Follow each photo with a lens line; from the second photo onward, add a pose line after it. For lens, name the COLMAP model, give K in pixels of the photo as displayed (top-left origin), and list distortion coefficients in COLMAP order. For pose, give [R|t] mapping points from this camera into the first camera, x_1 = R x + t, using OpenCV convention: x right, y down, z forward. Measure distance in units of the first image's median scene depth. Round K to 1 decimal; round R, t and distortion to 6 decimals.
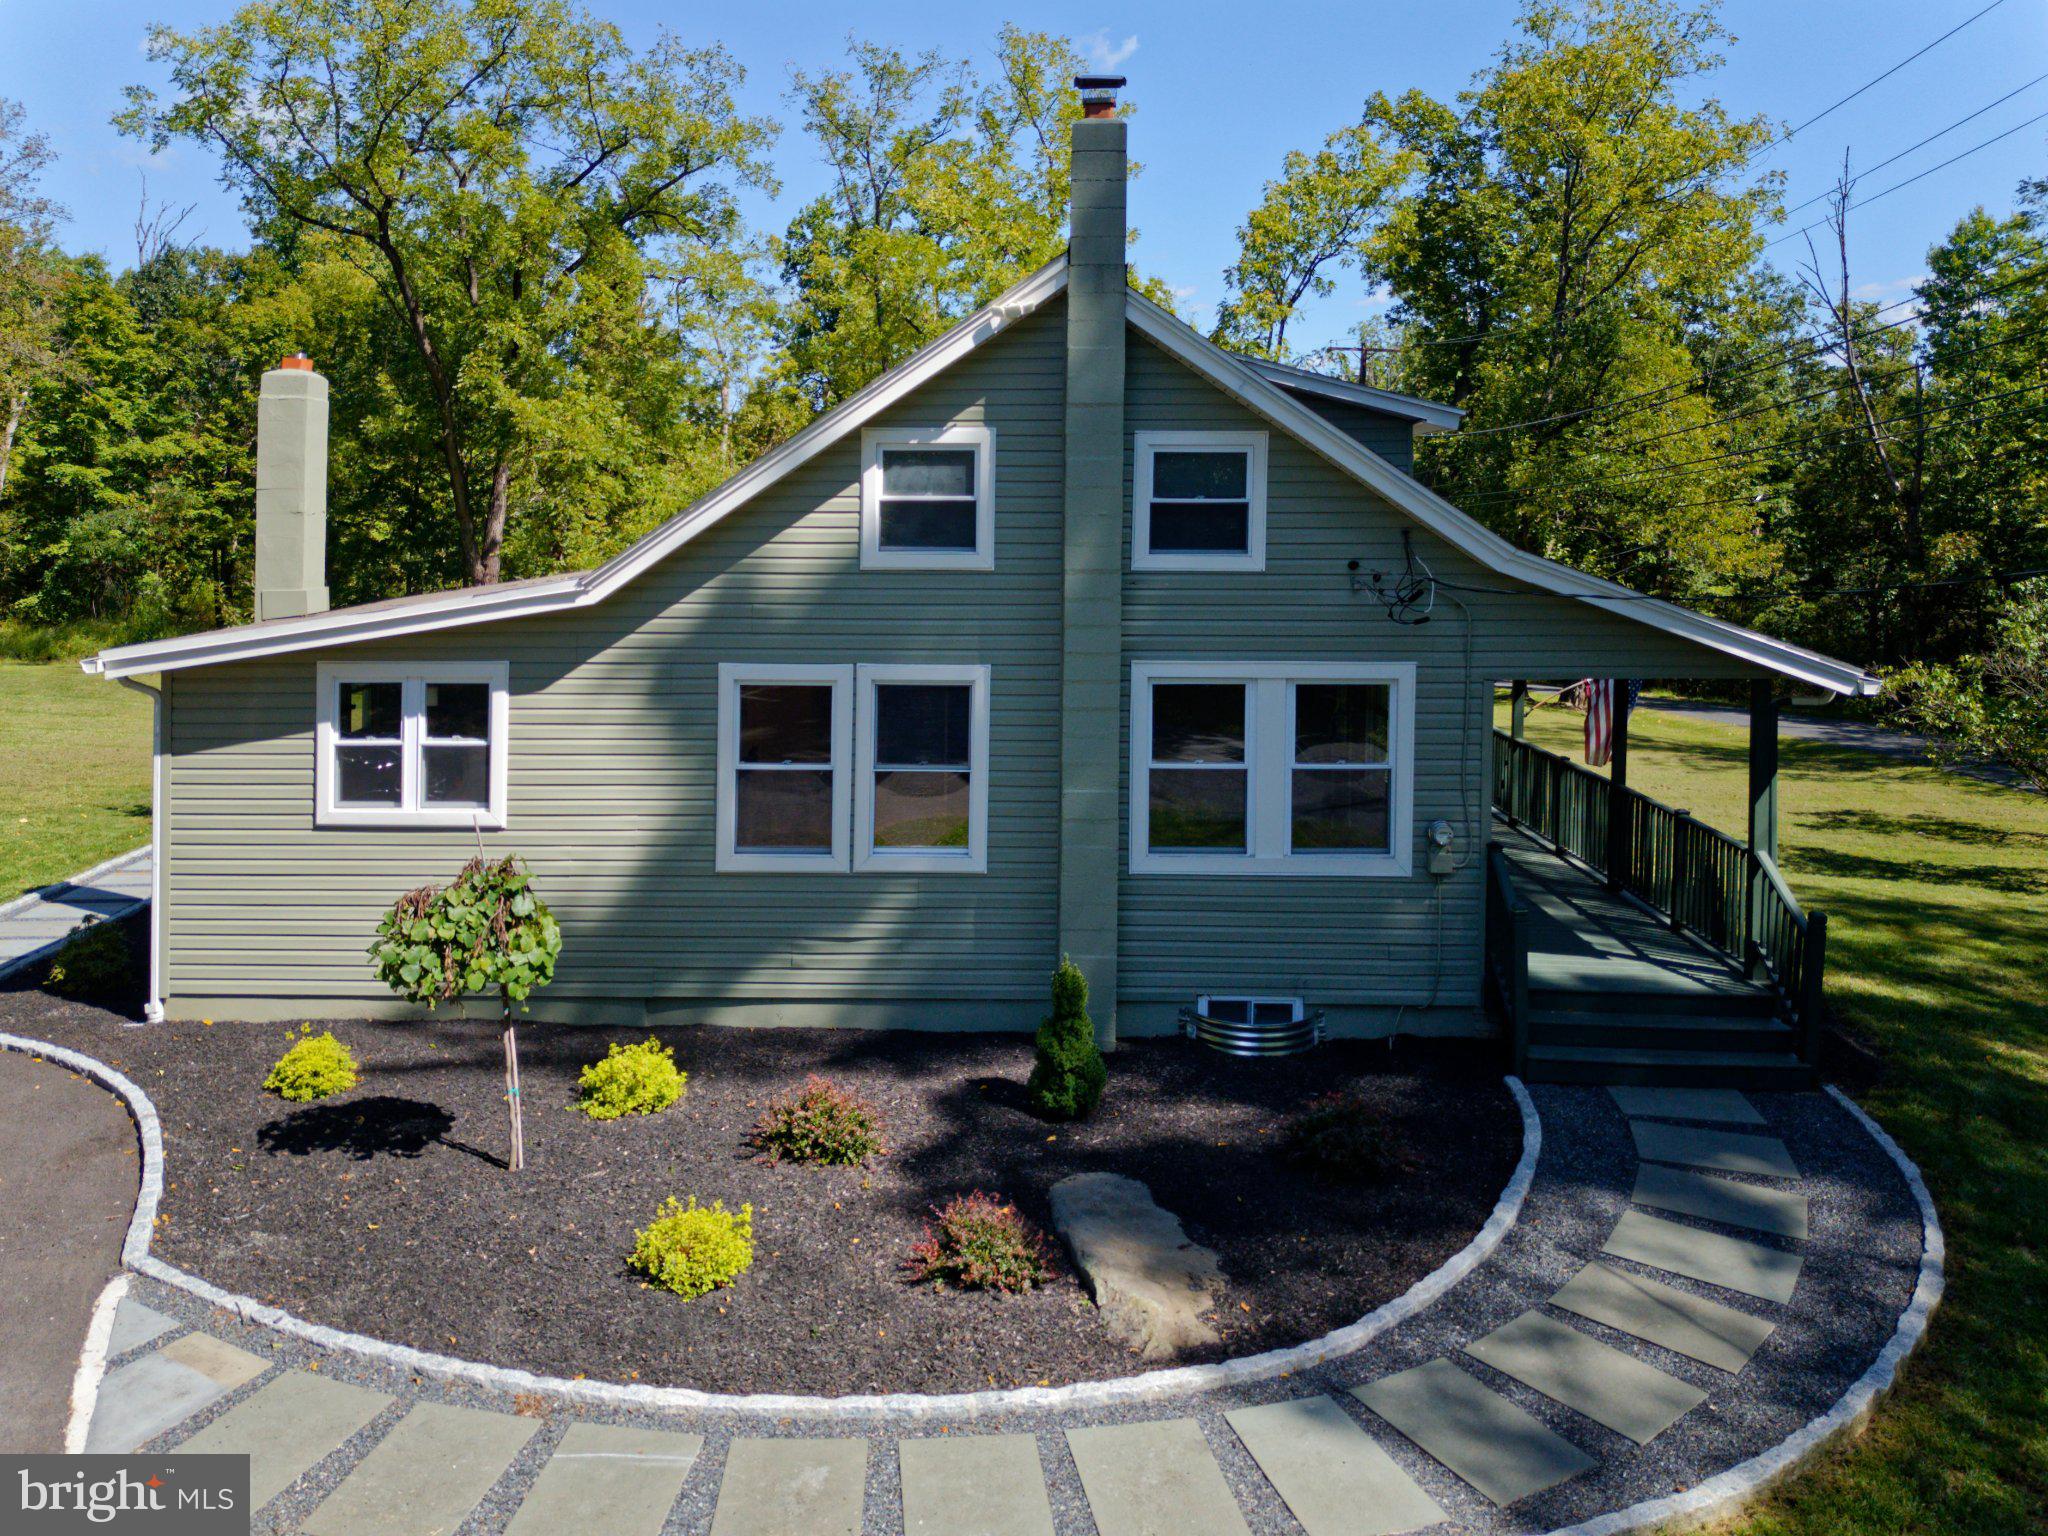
lens RADIAL K [[1561.6, 0, 1022.1], [0, 1561.6, 506.2], [0, 0, 1]] dist [-0.006316, 0.005360]
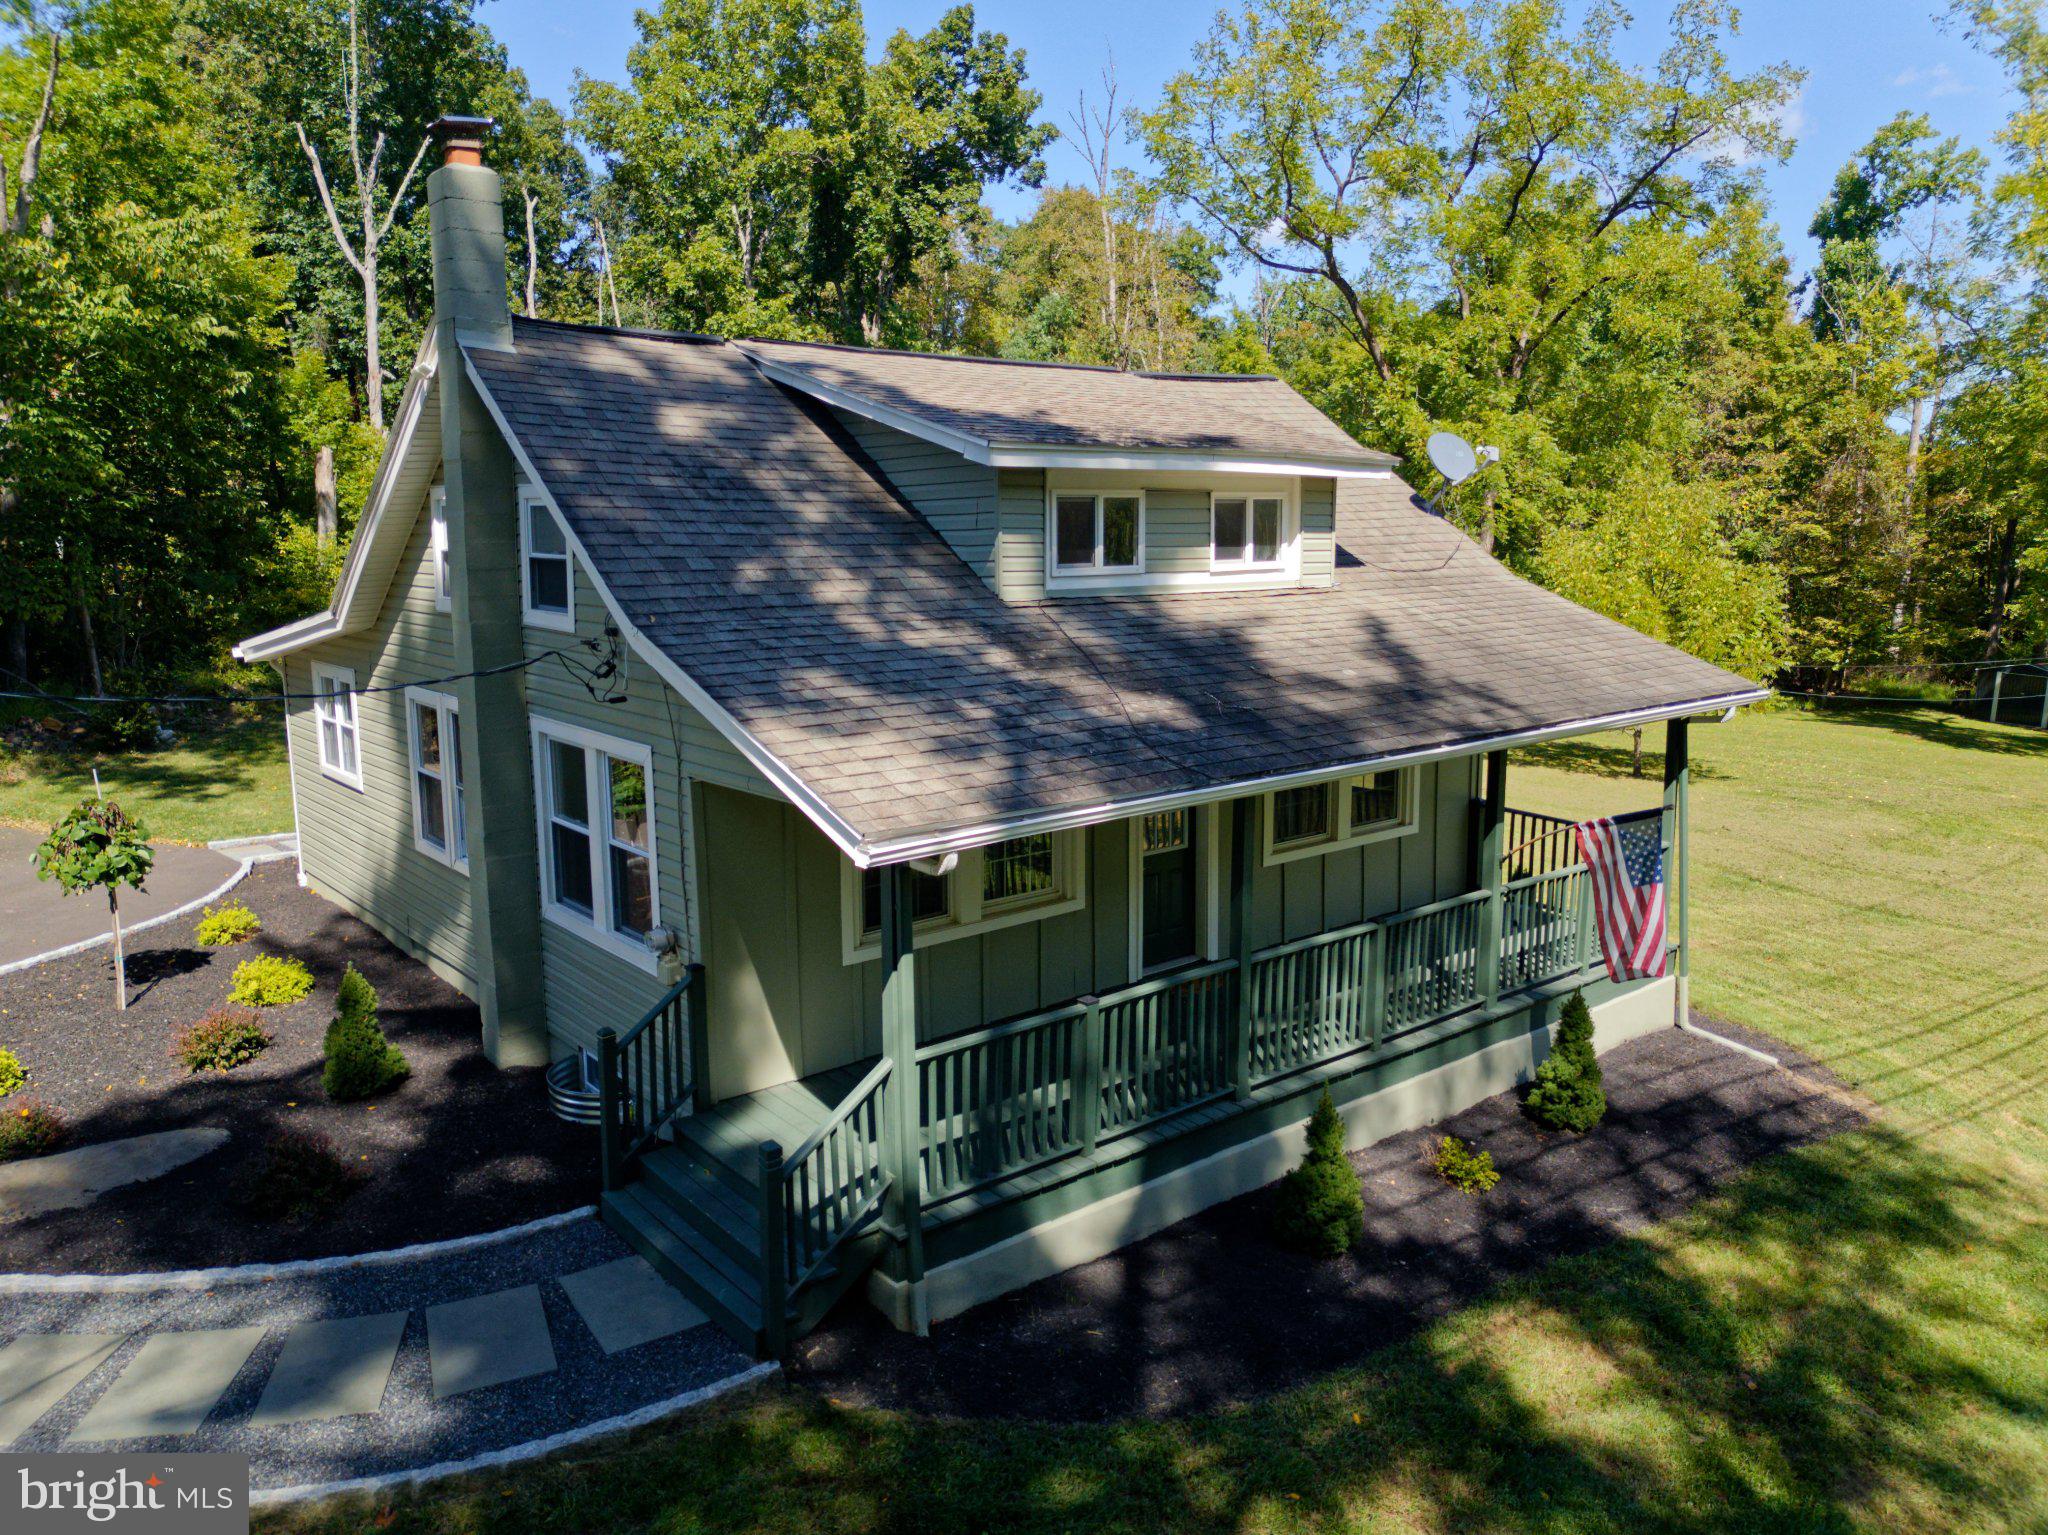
lens RADIAL K [[1485.4, 0, 1024.0], [0, 1485.4, 767.5], [0, 0, 1]] dist [-0.003849, 0.000325]
pose [[0.659009, 0.123095, -0.741994, 1.003761], [0.000871, 0.986391, 0.164414, -0.025501], [0.752134, -0.108997, 0.649933, 0.605922]]
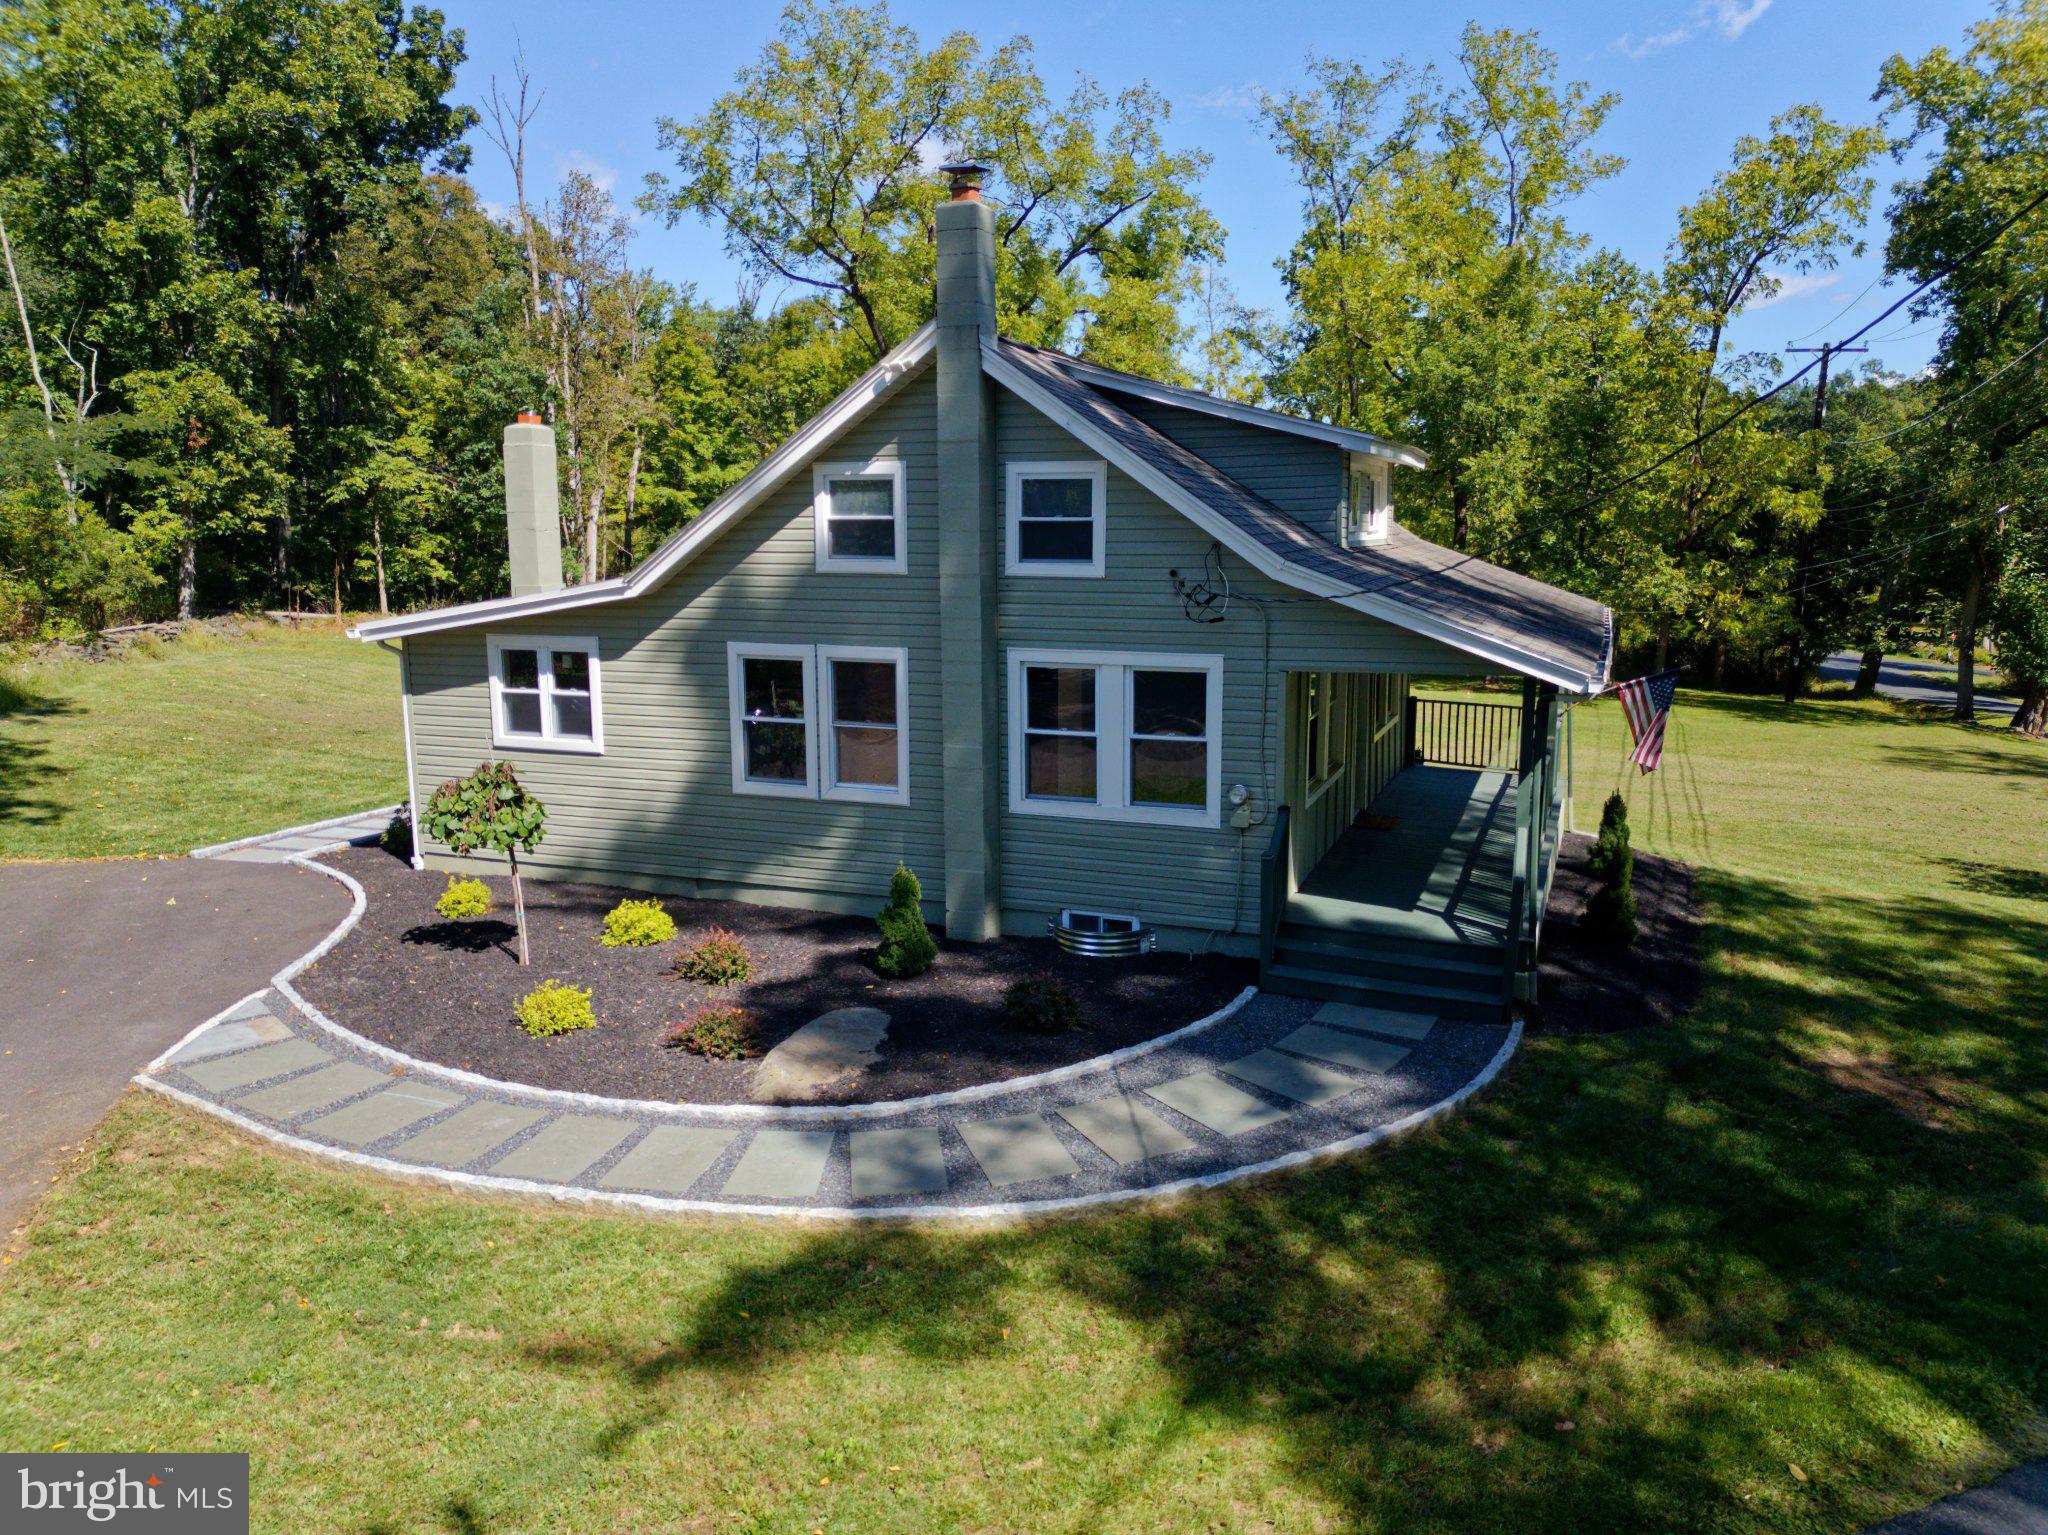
lens RADIAL K [[1469.6, 0, 1065.9], [0, 1469.6, 758.9], [0, 0, 1]] dist [0.001397, -0.001360]
pose [[0.942154, 0.050100, -0.331414, 0.511732], [0.003786, 0.987112, 0.159986, -0.002115], [0.335158, -0.151986, 0.929822, -0.103782]]
